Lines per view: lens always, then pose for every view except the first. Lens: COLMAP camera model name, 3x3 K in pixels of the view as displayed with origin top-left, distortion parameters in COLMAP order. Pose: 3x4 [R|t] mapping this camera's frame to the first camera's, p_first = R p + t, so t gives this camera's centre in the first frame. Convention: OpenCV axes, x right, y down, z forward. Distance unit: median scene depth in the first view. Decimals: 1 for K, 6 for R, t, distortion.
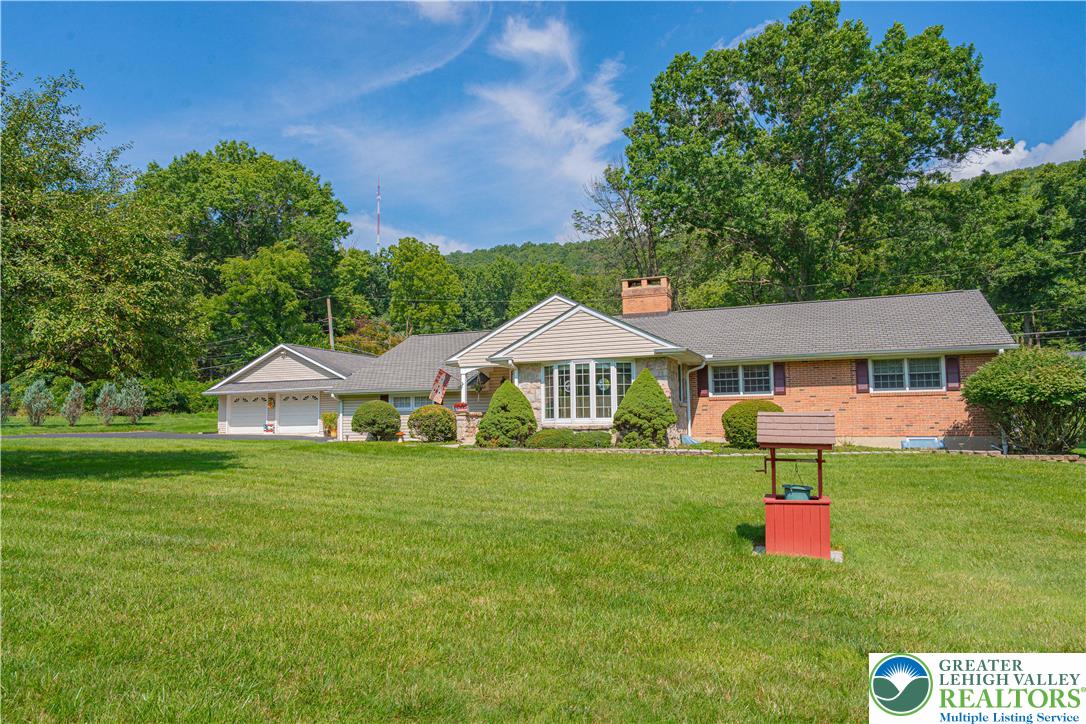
lens RADIAL K [[736.5, 0, 543.0], [0, 736.5, 362.0], [0, 0, 1]] dist [0.002208, -0.000060]
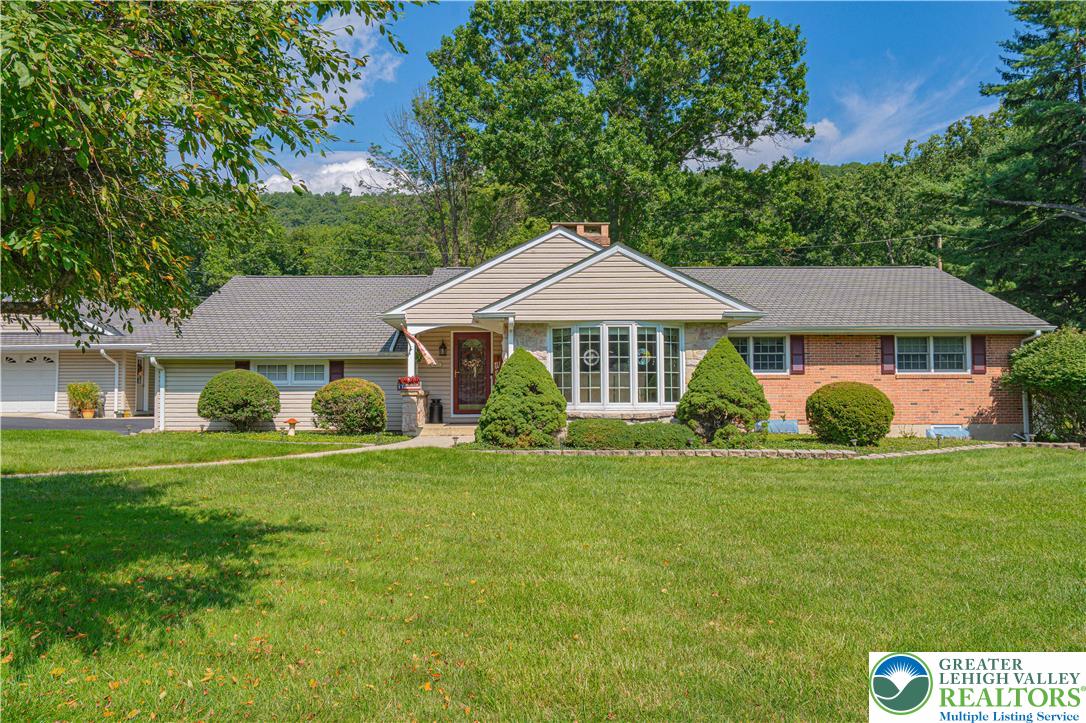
lens RADIAL K [[739.8, 0, 516.5], [0, 739.8, 361.3], [0, 0, 1]] dist [0.004164, 0.000097]
pose [[0.920395, 0.024182, 0.390242, -0.313476], [-0.041359, 0.998507, 0.035674, 0.013821], [-0.388797, -0.048974, 0.920021, 0.369036]]
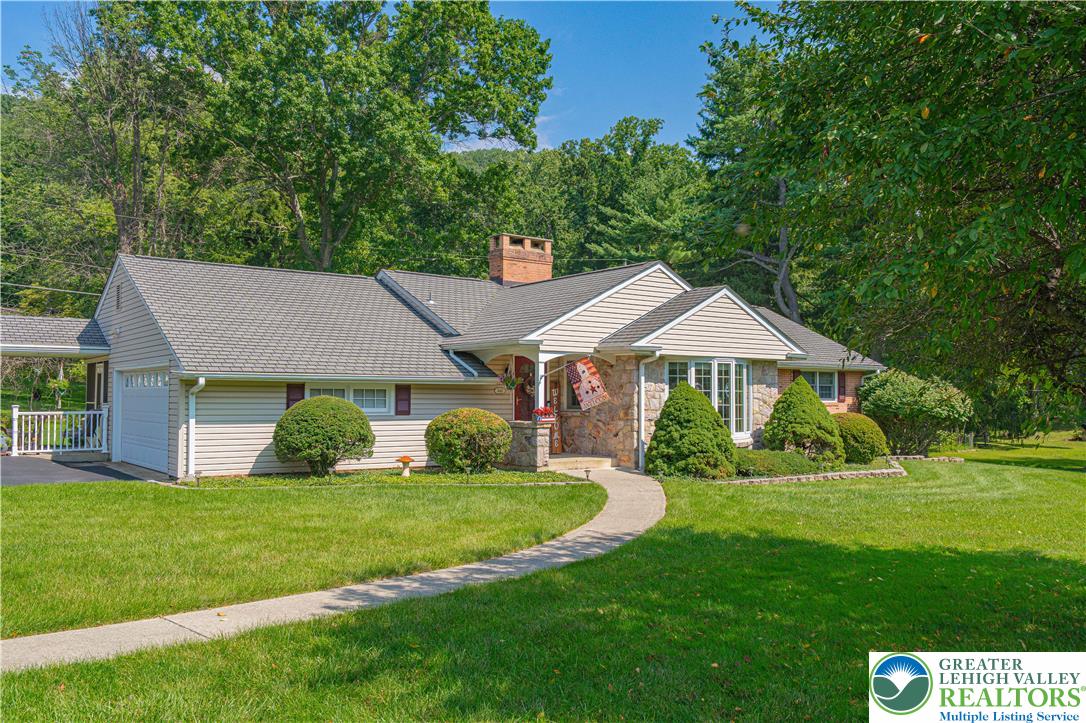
lens RADIAL K [[876.7, 0, 539.8], [0, 876.7, 376.5], [0, 0, 1]] dist [0.008569, 0.000521]
pose [[0.513009, 0.032701, 0.857760, -0.830396], [-0.087929, 0.996019, 0.014616, 0.019543], [-0.853868, -0.082921, 0.513842, 0.677571]]
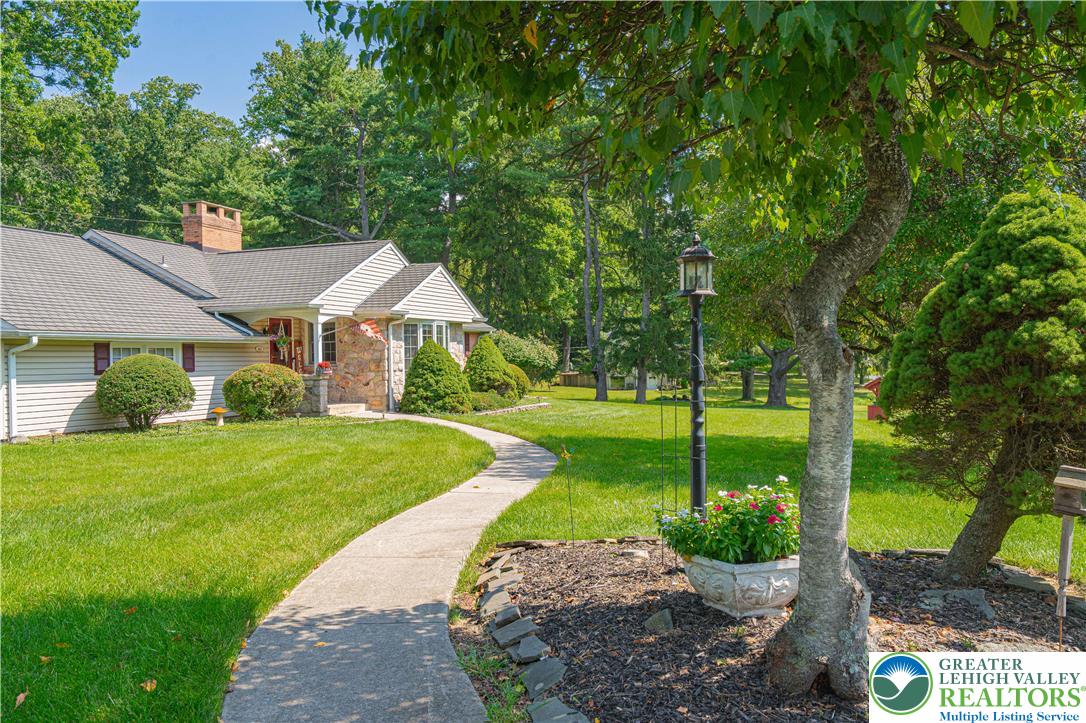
lens RADIAL K [[828.3, 0, 543.0], [0, 828.3, 361.5], [0, 0, 1]] dist [-0.002537, -0.003302]
pose [[-0.051458, 0.005368, 0.998661, -1.044988], [-0.075119, 0.997132, -0.009230, 0.050078], [-0.995846, -0.075494, -0.050907, 0.900747]]
